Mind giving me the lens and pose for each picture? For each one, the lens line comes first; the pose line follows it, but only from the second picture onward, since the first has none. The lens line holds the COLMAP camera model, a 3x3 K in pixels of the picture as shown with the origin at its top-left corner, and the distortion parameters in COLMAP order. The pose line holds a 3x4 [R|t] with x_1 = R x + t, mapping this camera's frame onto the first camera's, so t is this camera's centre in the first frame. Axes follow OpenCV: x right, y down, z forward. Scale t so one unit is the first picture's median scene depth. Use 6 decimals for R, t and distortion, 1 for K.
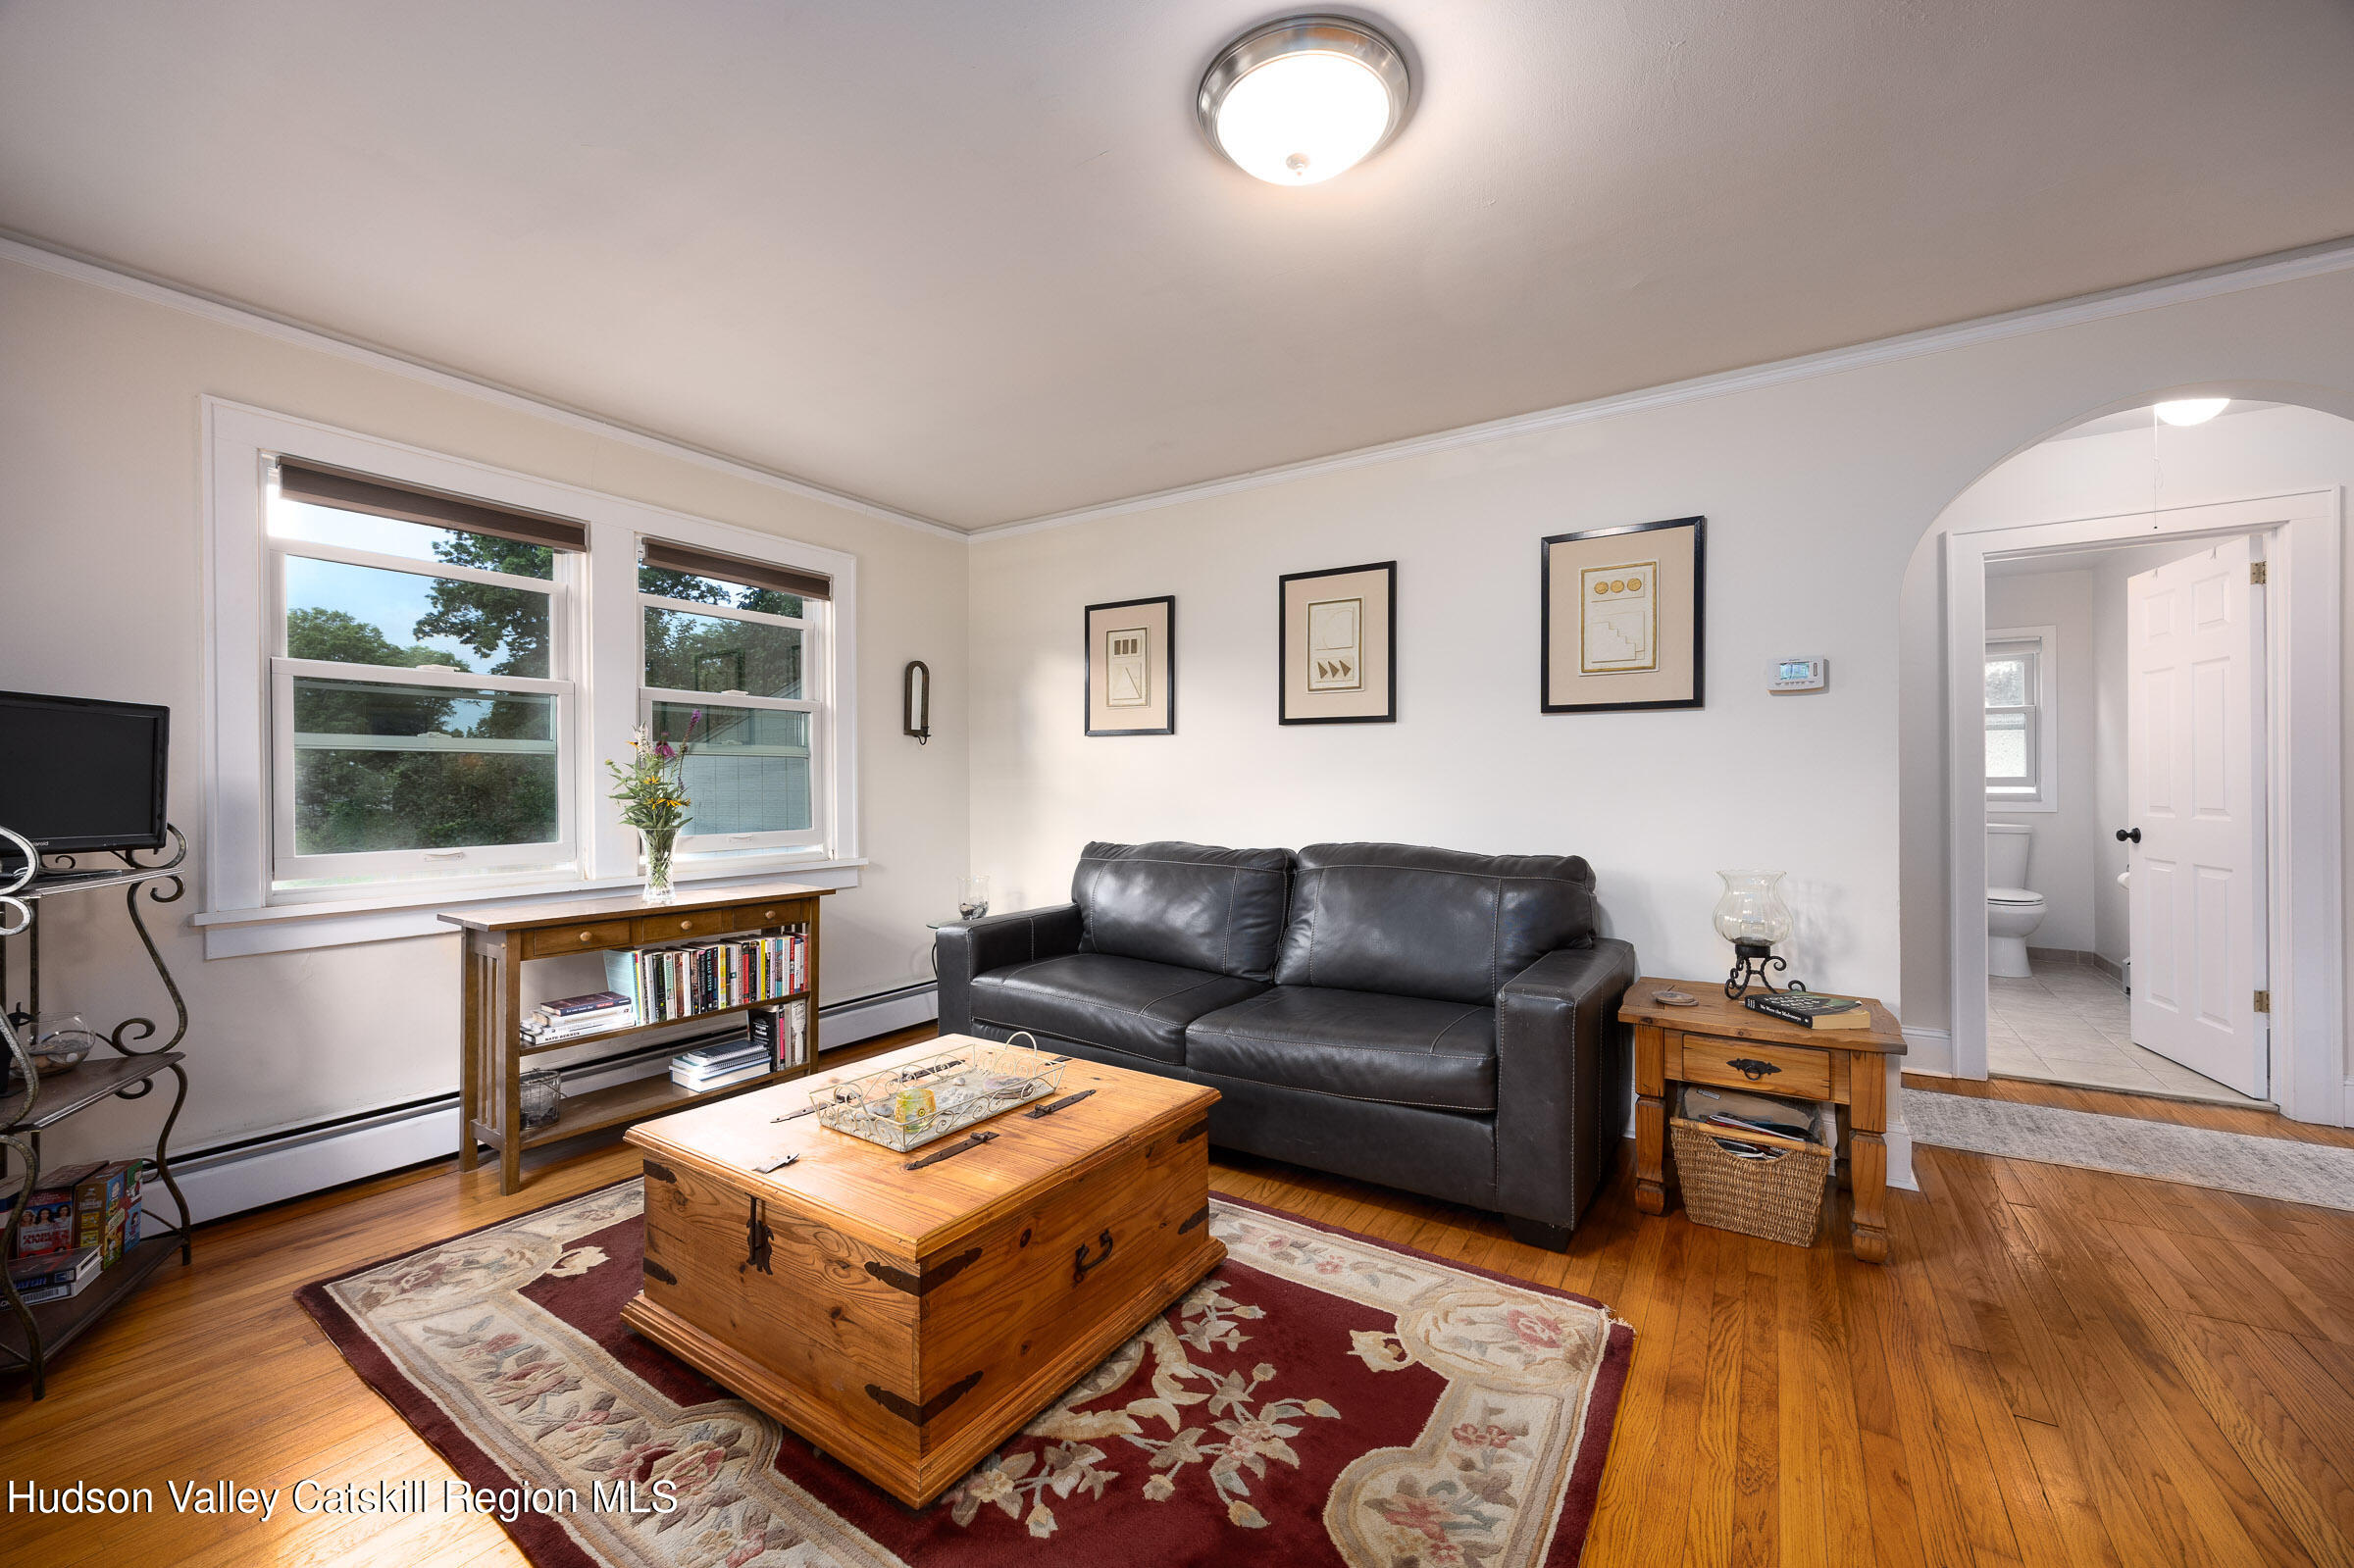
lens RADIAL K [[896.2, 0, 1159.2], [0, 896.2, 784.9], [0, 0, 1]] dist [0.002396, -0.000055]
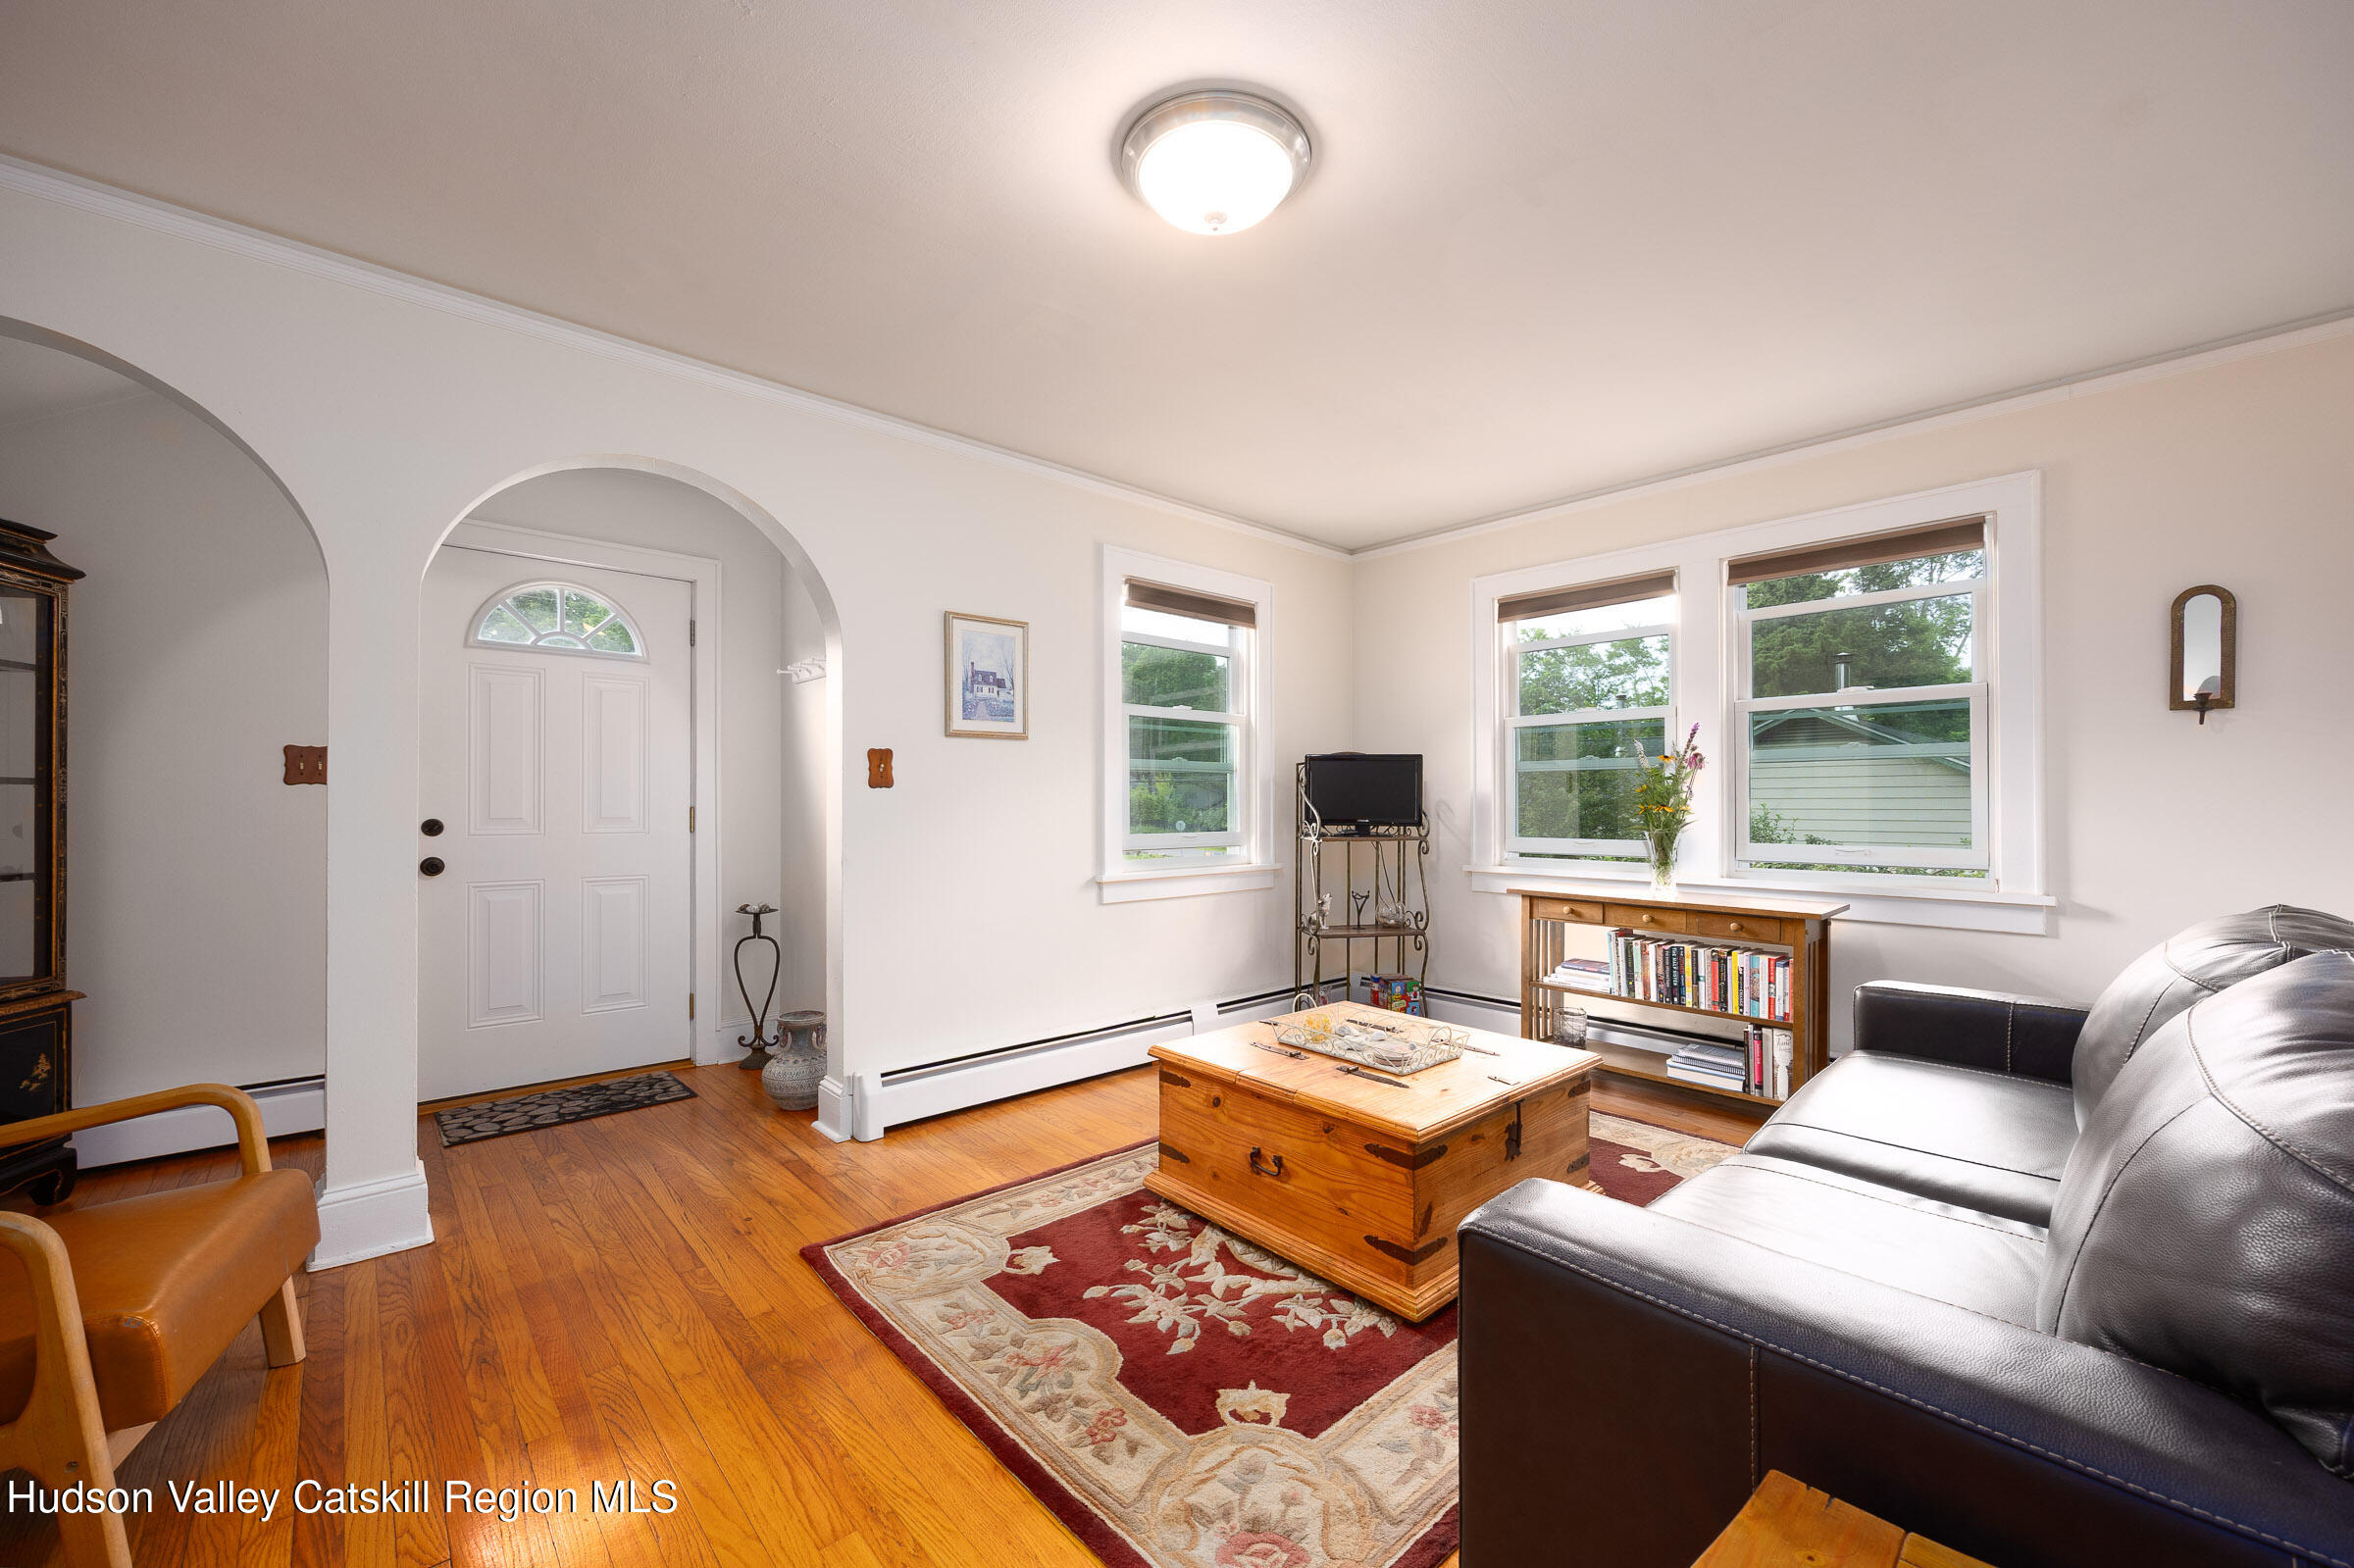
lens RADIAL K [[935.3, 0, 1197.7], [0, 935.3, 806.4], [0, 0, 1]] dist [-0.004255, 0.000157]
pose [[-0.225111, 0.007970, -0.974301, 1.104218], [0.002077, 0.999968, 0.007700, 0.009472], [0.974331, -0.000290, -0.225120, 1.082478]]
